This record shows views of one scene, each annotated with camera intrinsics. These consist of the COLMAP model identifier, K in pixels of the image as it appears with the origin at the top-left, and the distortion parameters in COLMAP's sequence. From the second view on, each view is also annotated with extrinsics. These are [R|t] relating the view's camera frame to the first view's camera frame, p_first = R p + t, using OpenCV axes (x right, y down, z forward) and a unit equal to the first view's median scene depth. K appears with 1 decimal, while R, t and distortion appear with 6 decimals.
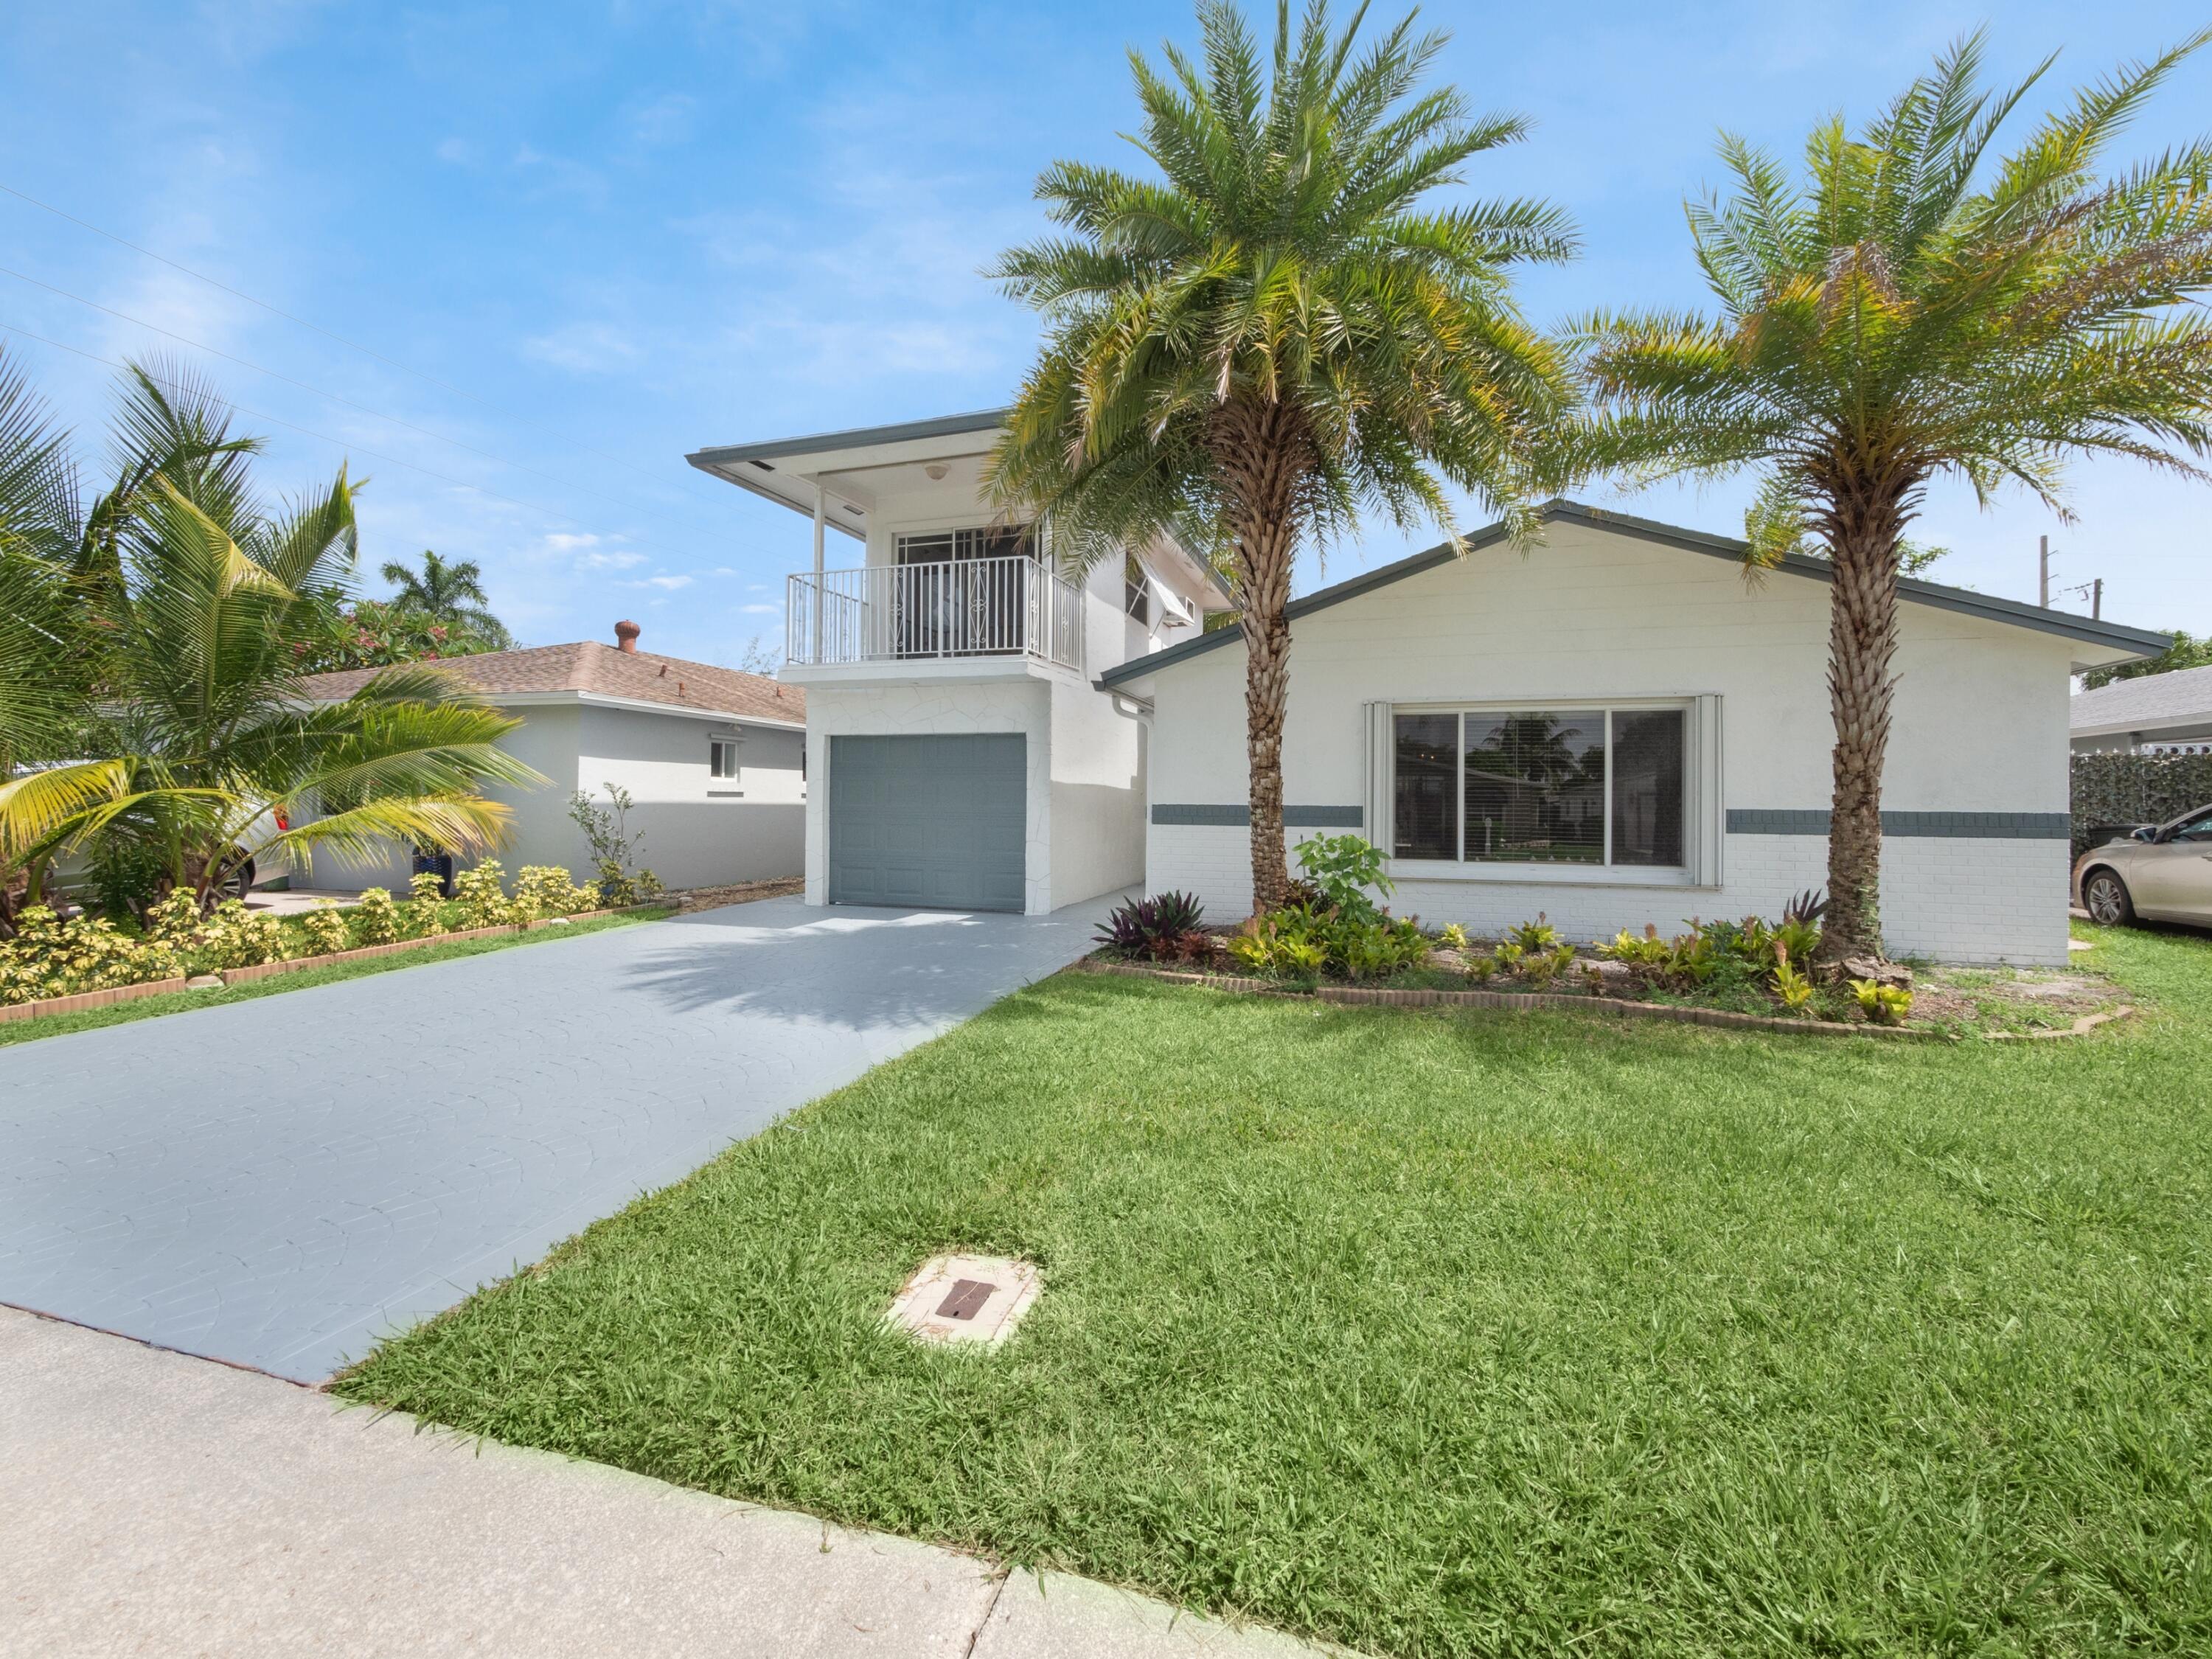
lens RADIAL K [[918.9, 0, 1110.2], [0, 918.9, 806.7], [0, 0, 1]] dist [-0.006707, -0.000852]
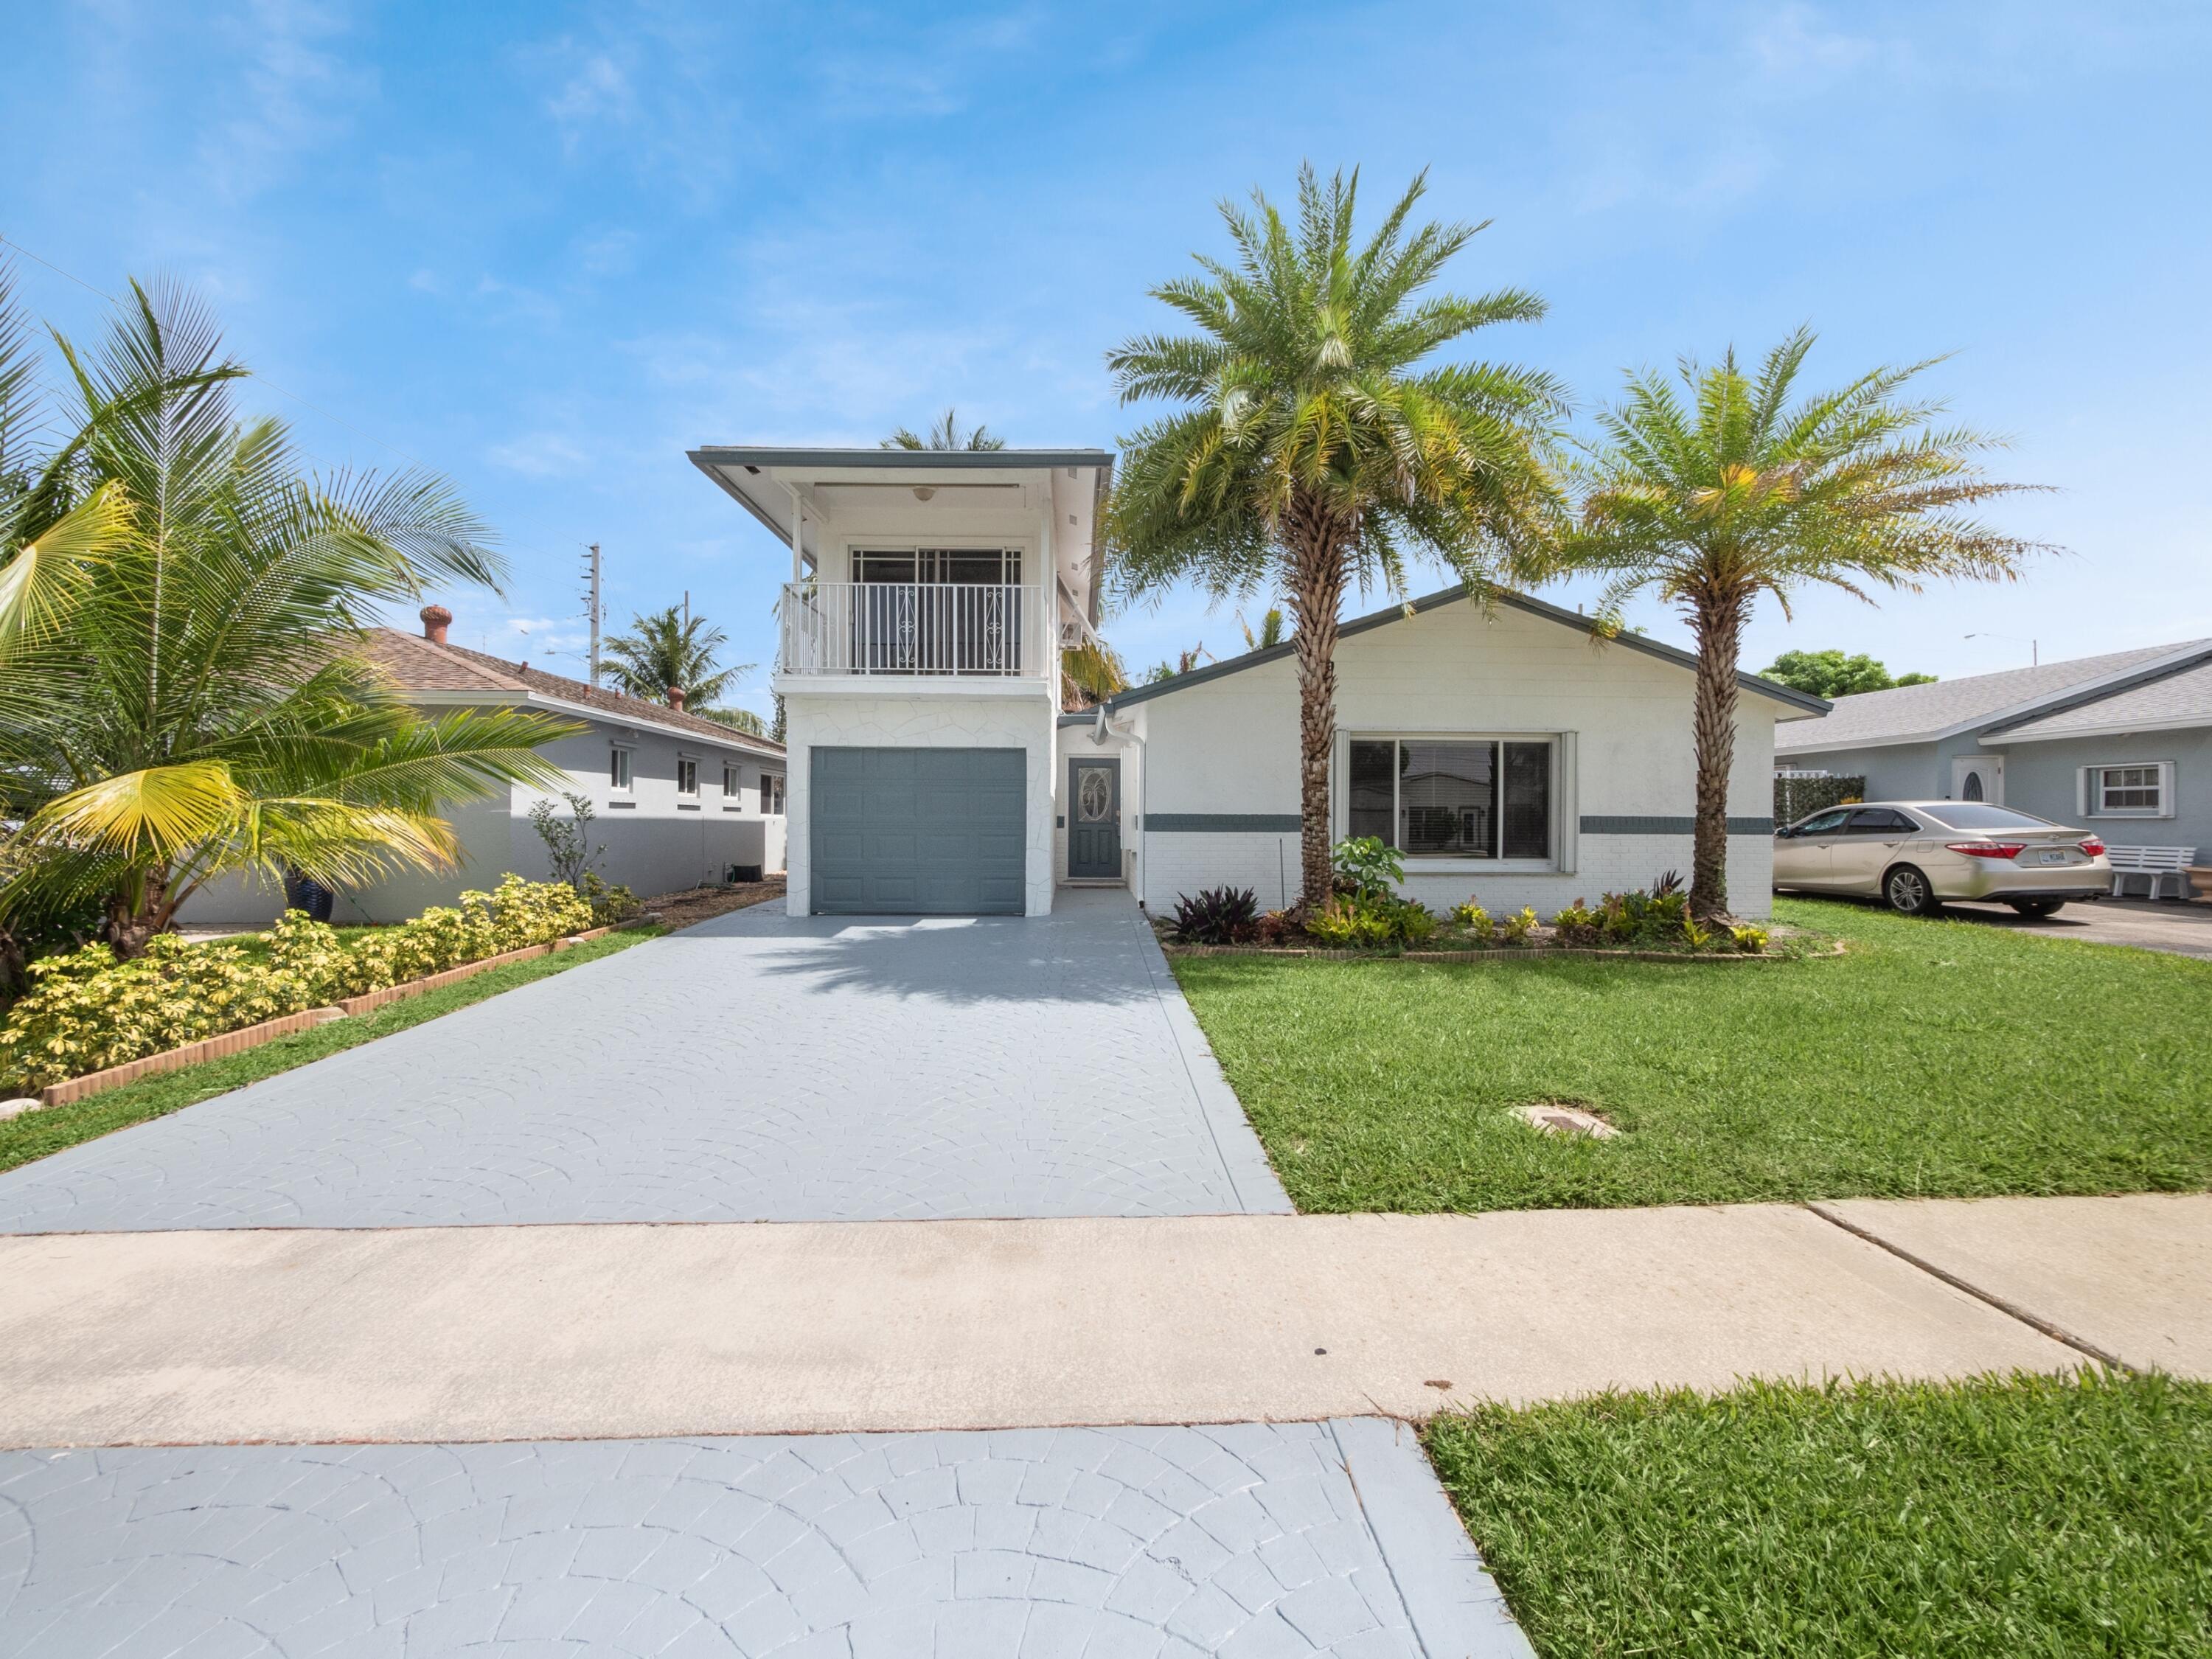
lens RADIAL K [[918.9, 0, 1104.9], [0, 918.9, 836.1], [0, 0, 1]] dist [-0.006707, -0.000852]
pose [[0.947175, -0.010809, 0.320536, -0.440282], [0.004761, 0.999796, 0.019647, 0.002833], [-0.320683, -0.017083, 0.947032, -0.071755]]
